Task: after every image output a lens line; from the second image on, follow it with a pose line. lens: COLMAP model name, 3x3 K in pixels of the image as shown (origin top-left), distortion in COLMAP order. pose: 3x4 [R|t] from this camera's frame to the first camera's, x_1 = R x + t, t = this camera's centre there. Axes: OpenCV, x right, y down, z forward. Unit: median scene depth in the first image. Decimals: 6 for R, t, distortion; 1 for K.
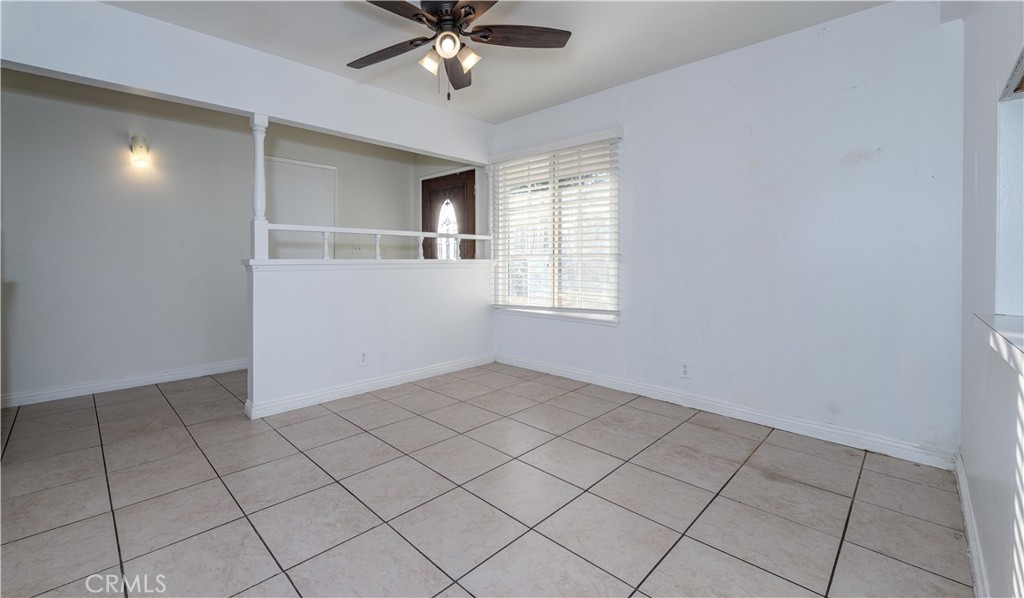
lens RADIAL K [[467.2, 0, 512.8], [0, 467.2, 255.7], [0, 0, 1]] dist [-0.005033, -0.000161]
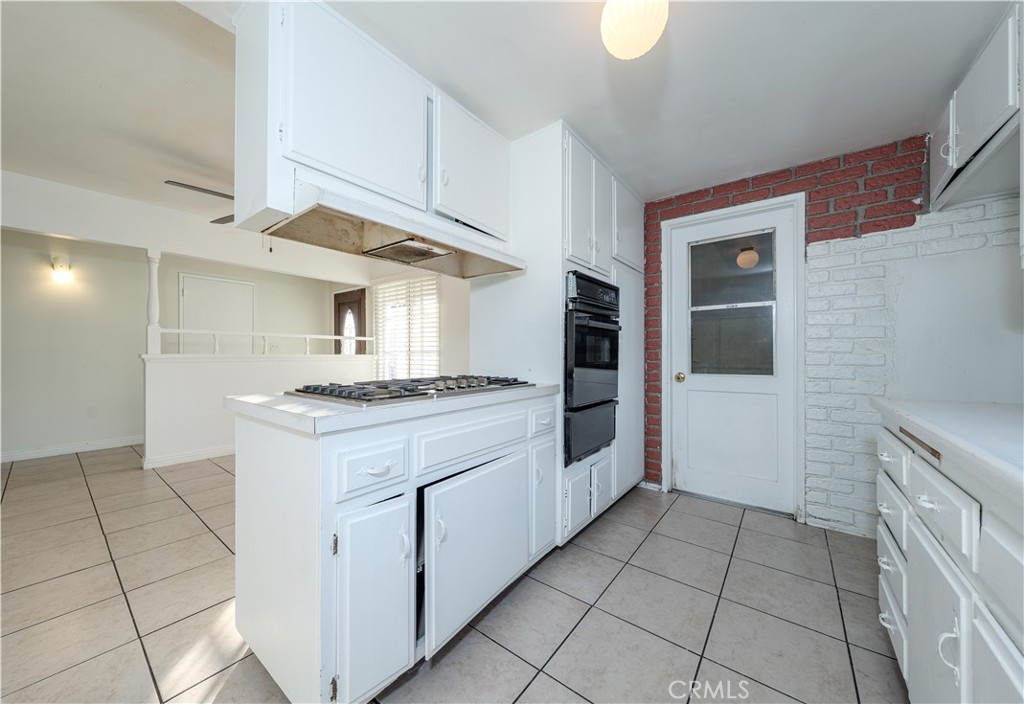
lens RADIAL K [[369.1, 0, 512.1], [0, 369.1, 353.7], [0, 0, 1]] dist [0.001628, 0.000185]
pose [[0.987185, -0.001948, 0.159567, 0.182640], [0.001521, 0.999995, 0.002802, 0.002321], [-0.159572, -0.002523, 0.987183, -0.137832]]
